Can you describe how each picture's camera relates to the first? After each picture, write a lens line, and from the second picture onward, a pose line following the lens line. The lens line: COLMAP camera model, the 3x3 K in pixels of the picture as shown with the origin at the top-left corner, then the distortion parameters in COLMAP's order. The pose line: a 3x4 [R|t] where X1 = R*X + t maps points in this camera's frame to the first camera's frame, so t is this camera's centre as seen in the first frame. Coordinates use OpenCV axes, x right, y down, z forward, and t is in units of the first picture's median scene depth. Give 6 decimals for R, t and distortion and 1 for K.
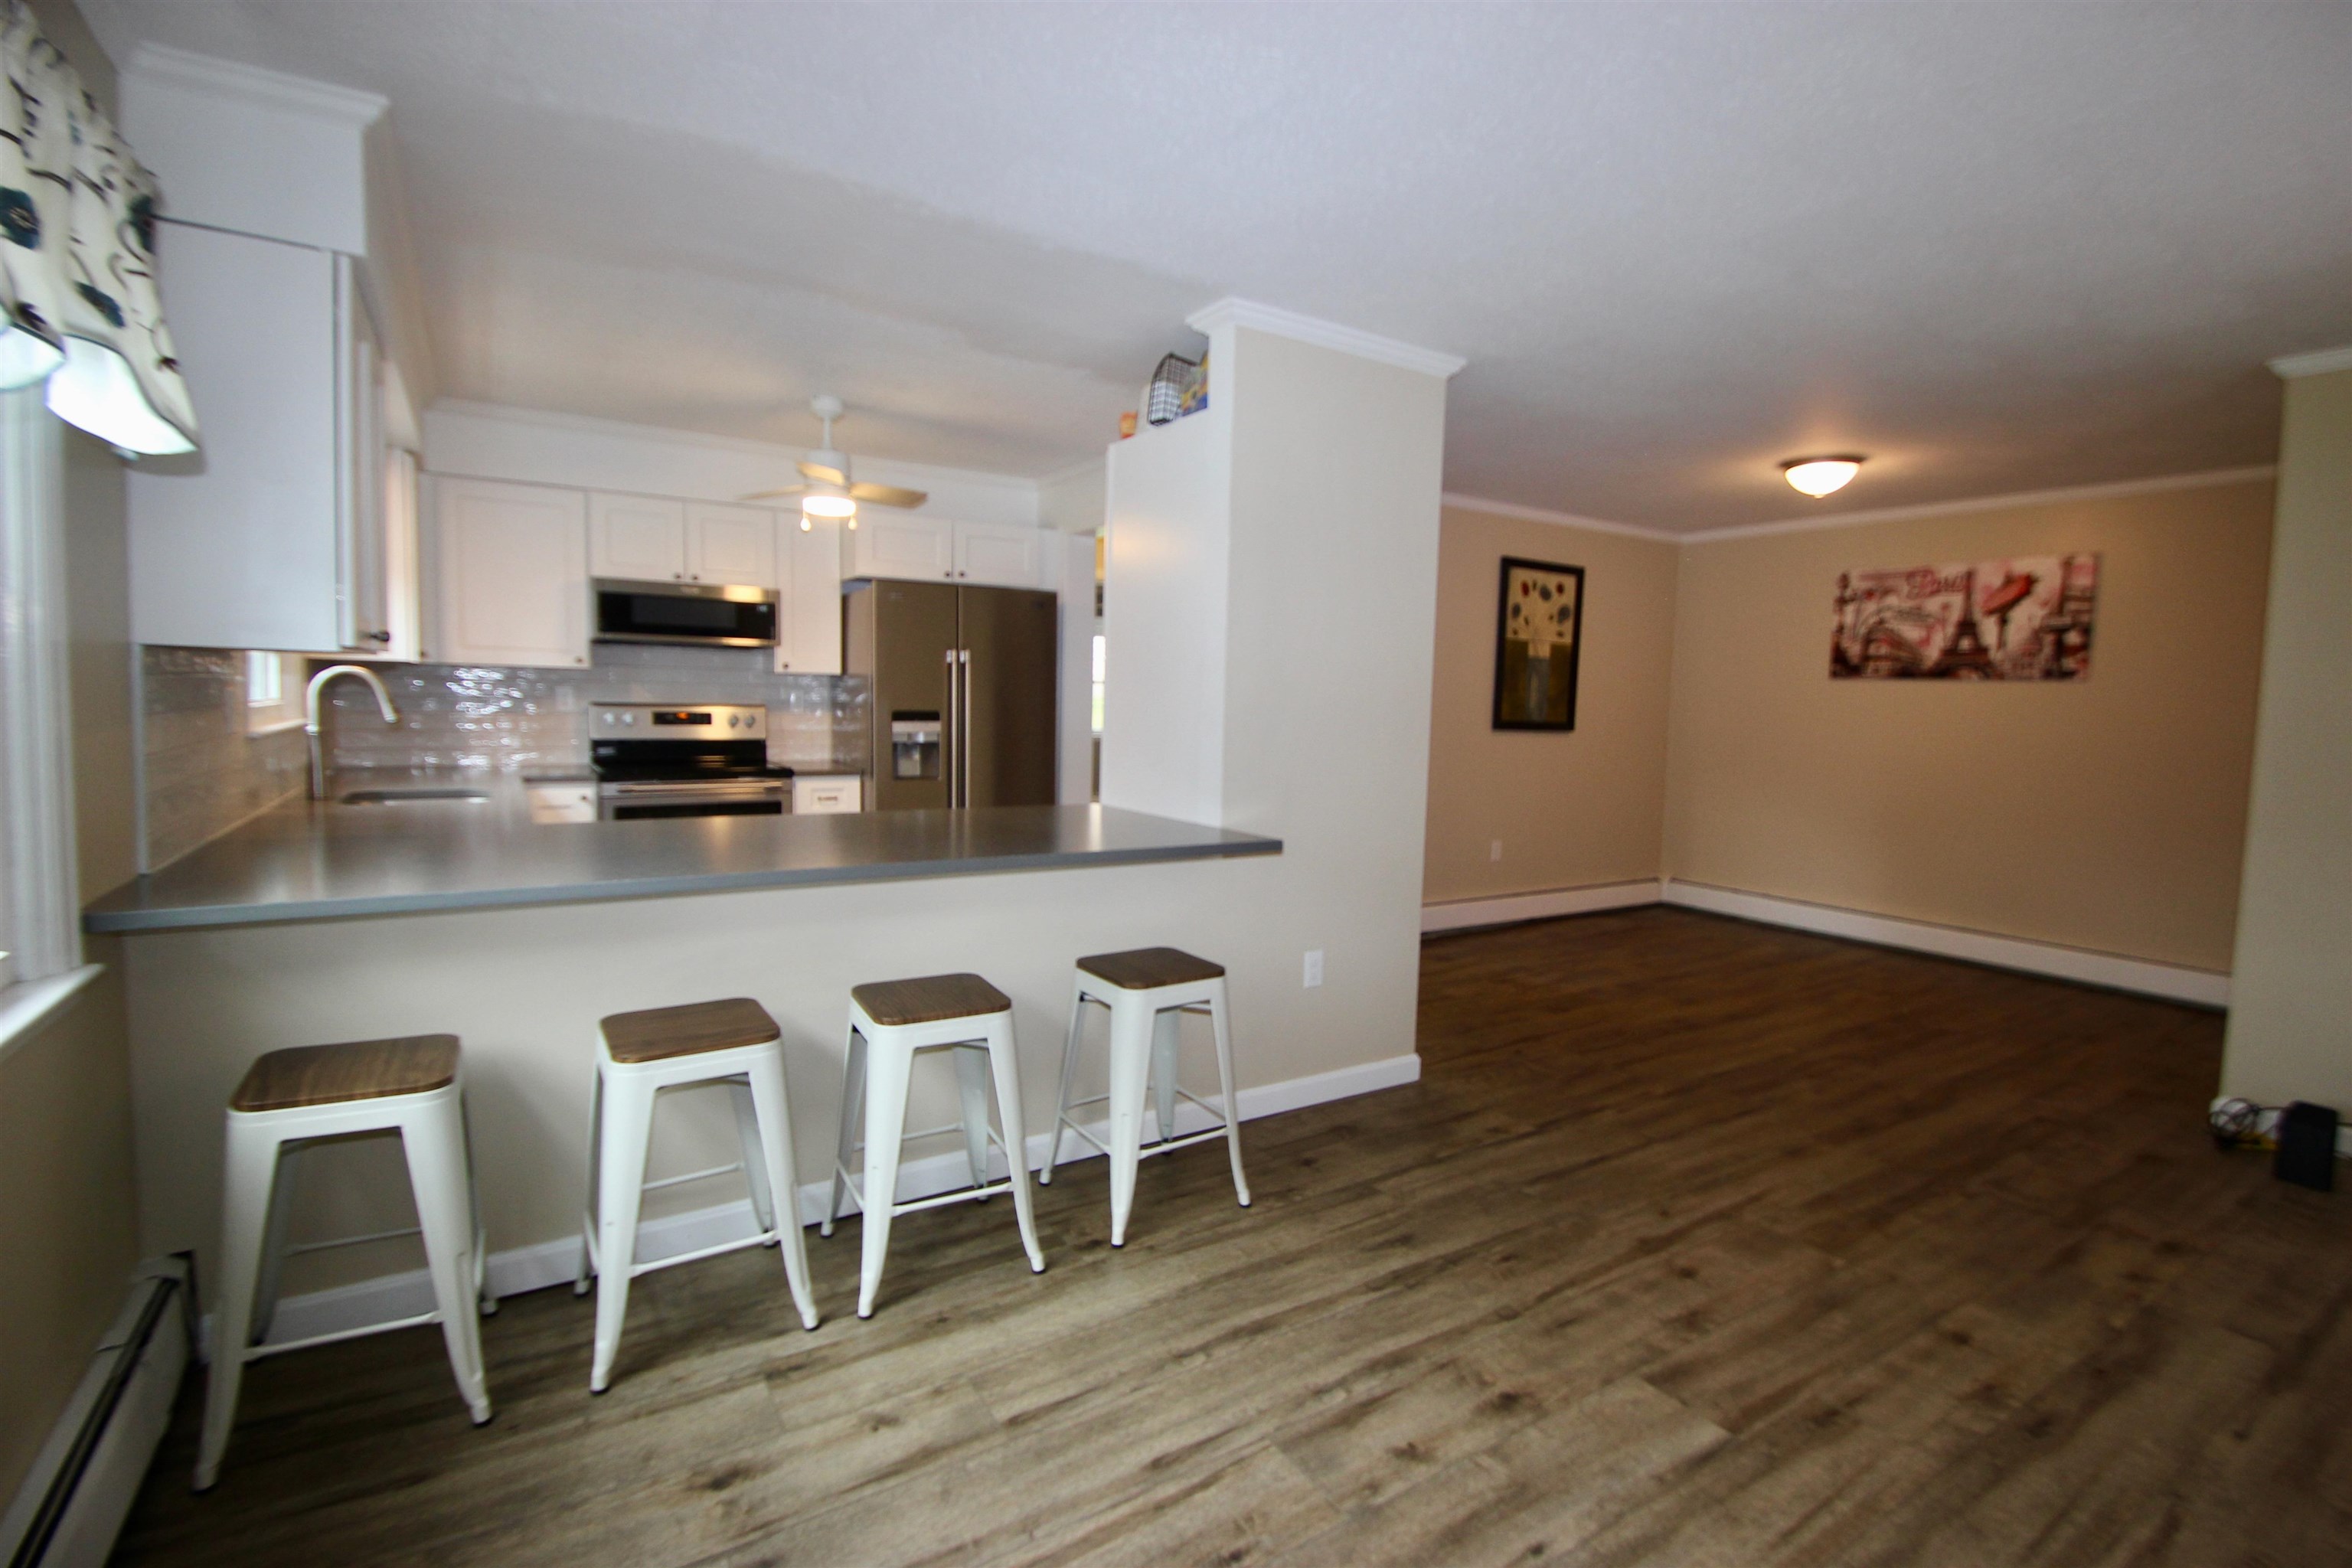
lens RADIAL K [[1116.0, 0, 1187.8], [0, 1116.0, 779.5], [0, 0, 1]] dist [0.008526, -0.016865]
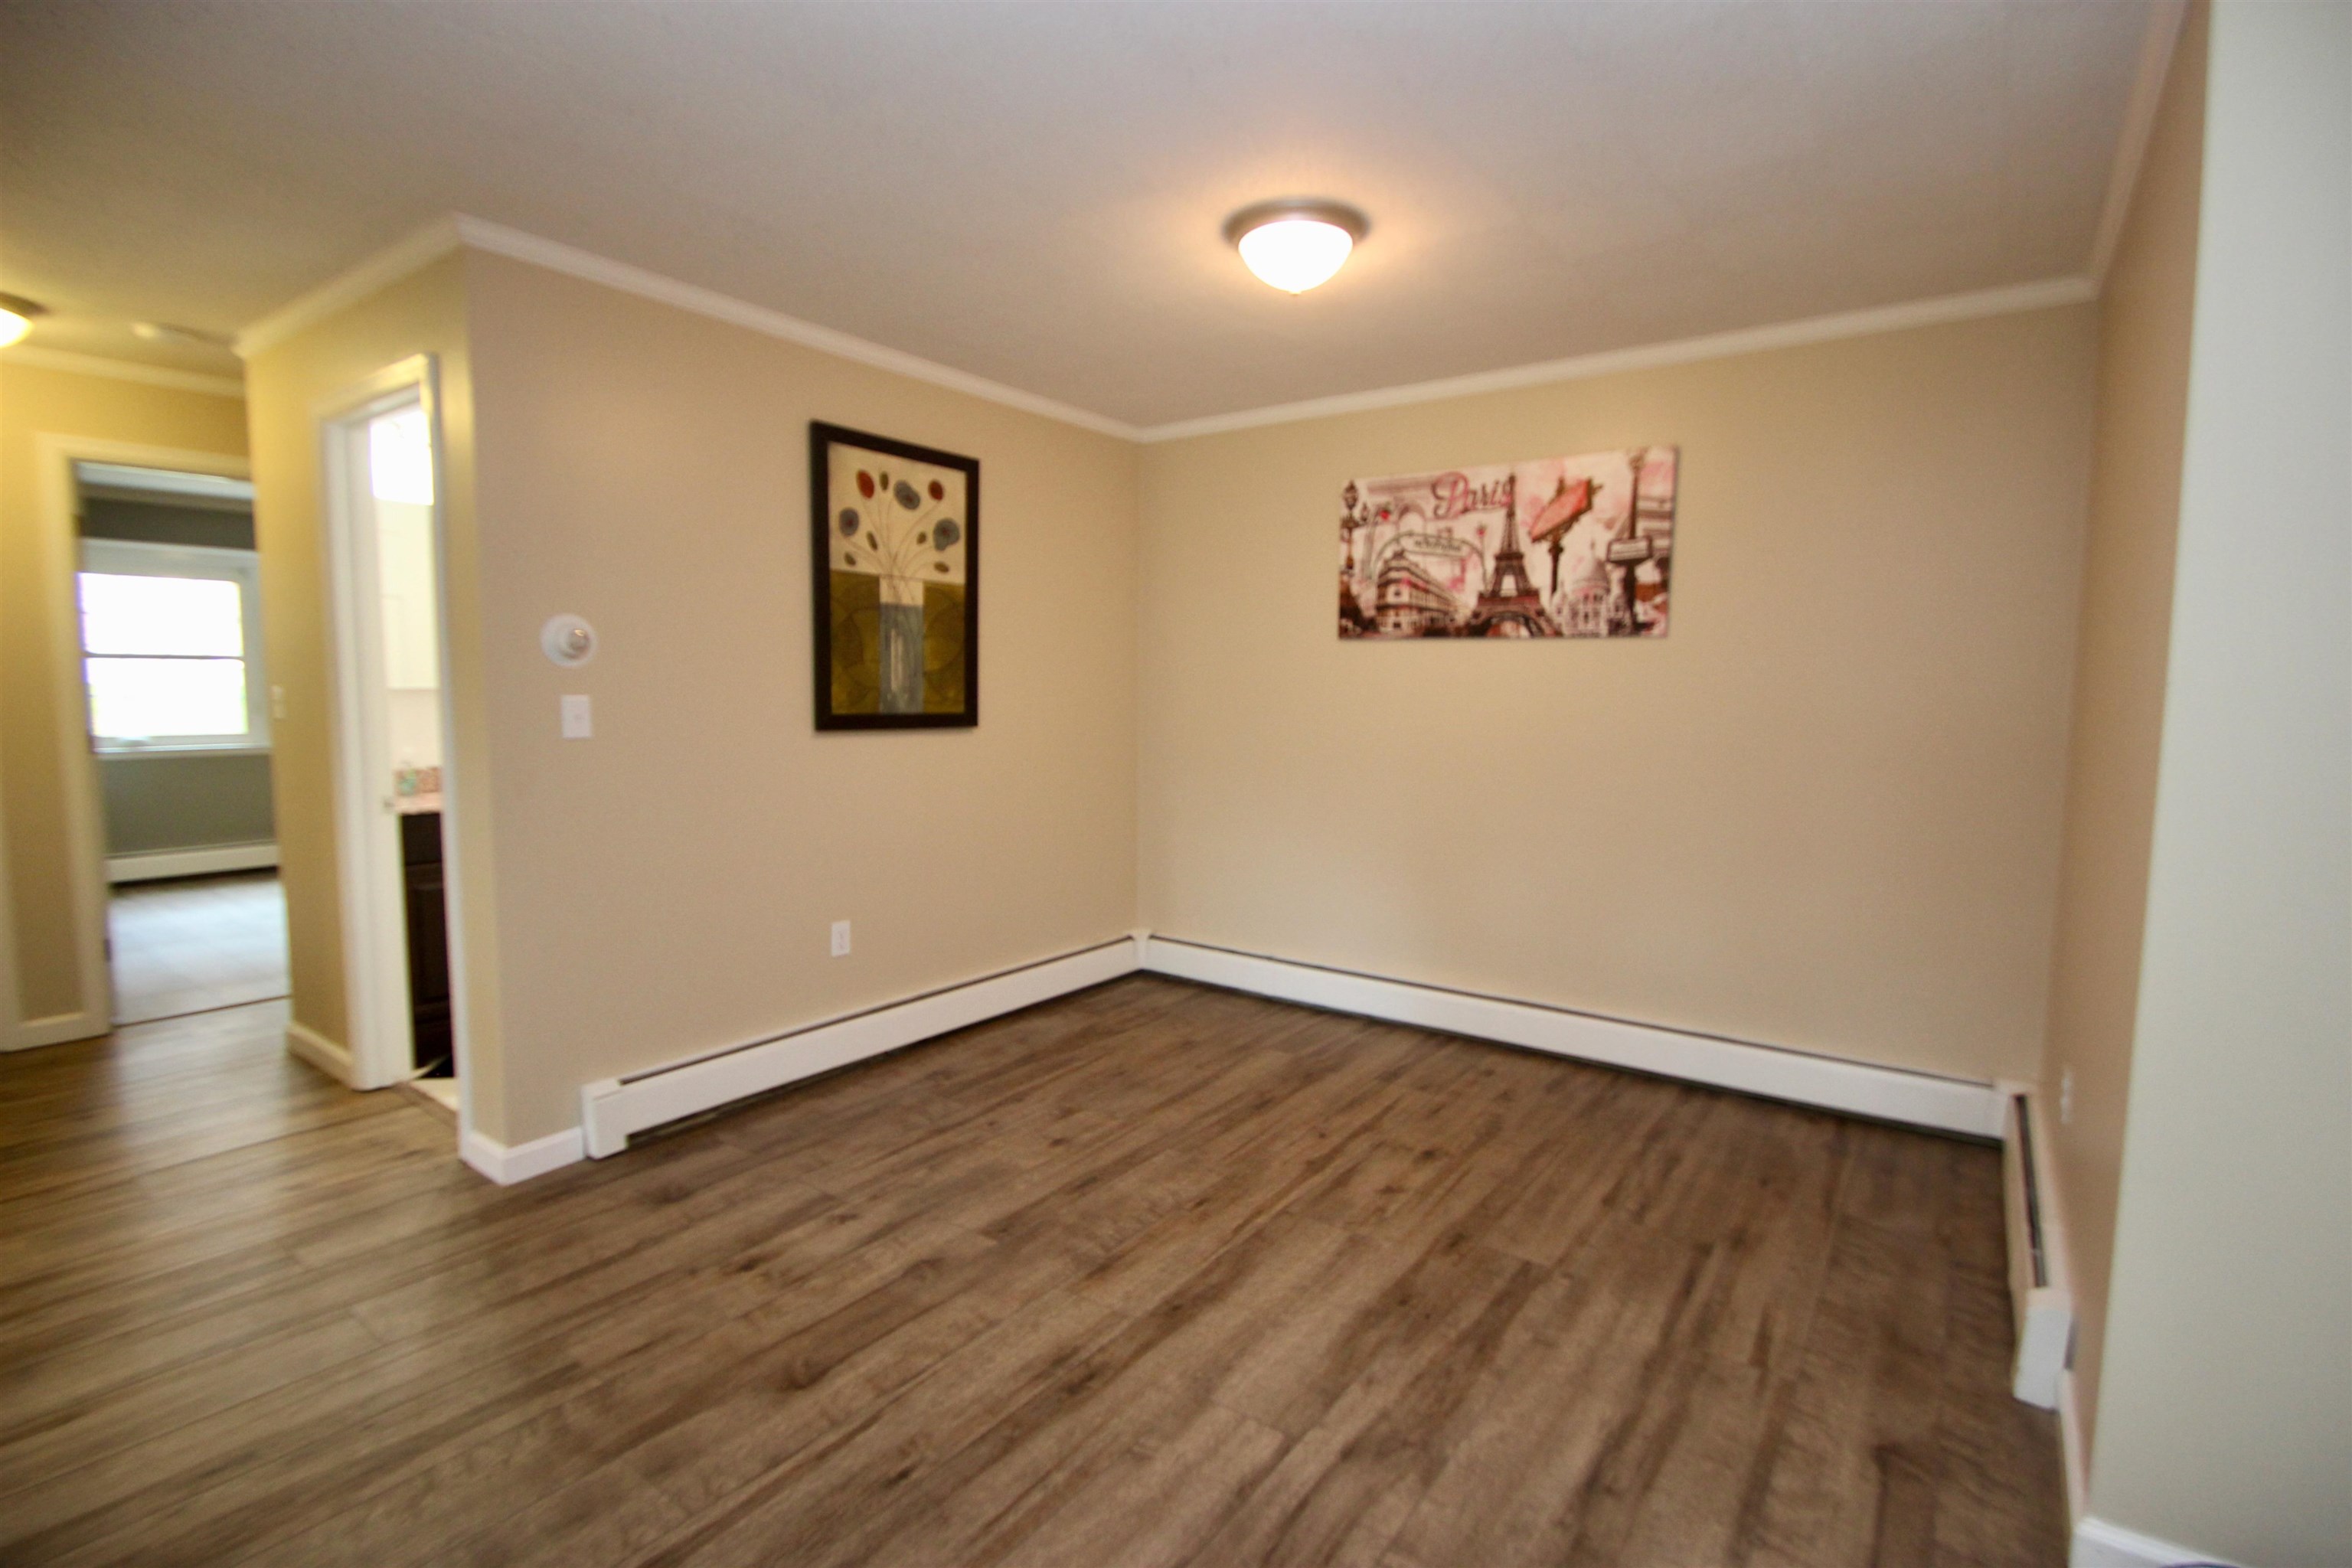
lens RADIAL K [[1094.4, 0, 1210.3], [0, 1094.4, 777.8], [0, 0, 1]] dist [0.002748, -0.007386]
pose [[0.927149, -0.049300, 0.371437, 0.301123], [0.042121, 0.998736, 0.027422, -0.032924], [-0.372319, -0.009779, 0.928053, 0.491085]]
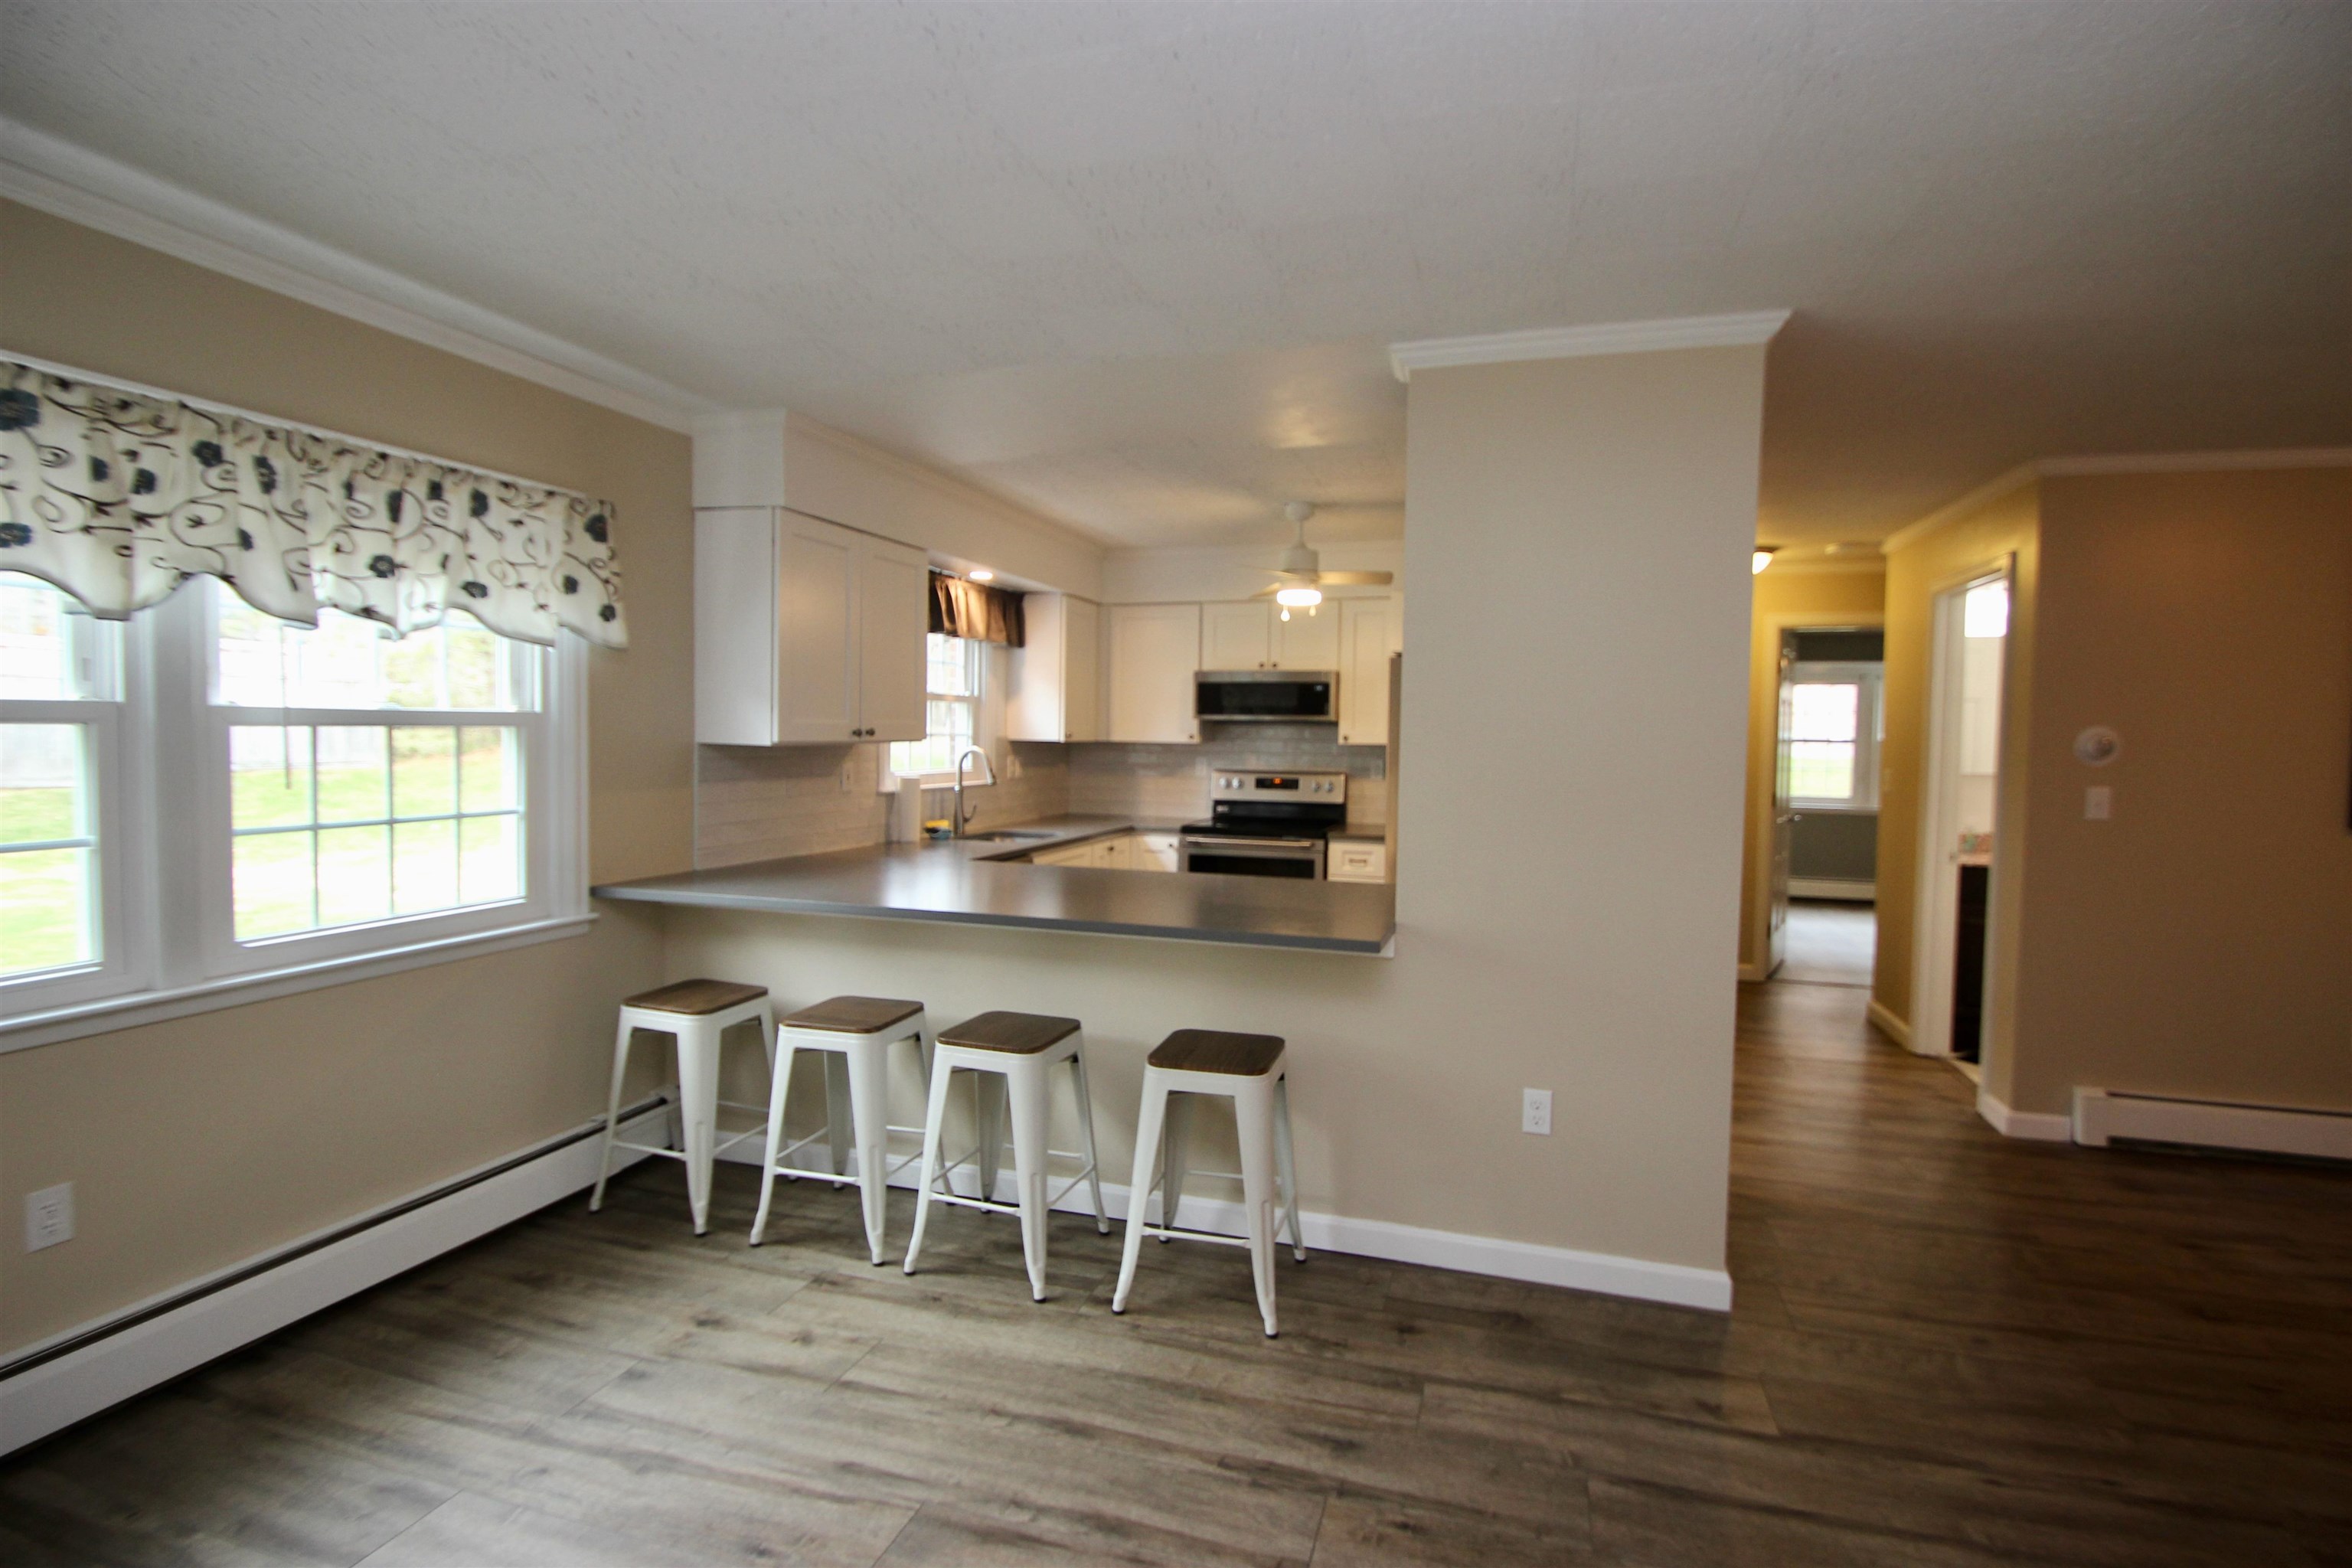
lens RADIAL K [[1094.4, 0, 1187.9], [0, 1094.4, 777.0], [0, 0, 1]] dist [0.002748, -0.007386]
pose [[0.637657, 0.015478, -0.770165, 0.384992], [-0.056405, 0.998052, -0.026642, -0.026246], [0.768253, 0.060429, 0.637288, 0.194422]]
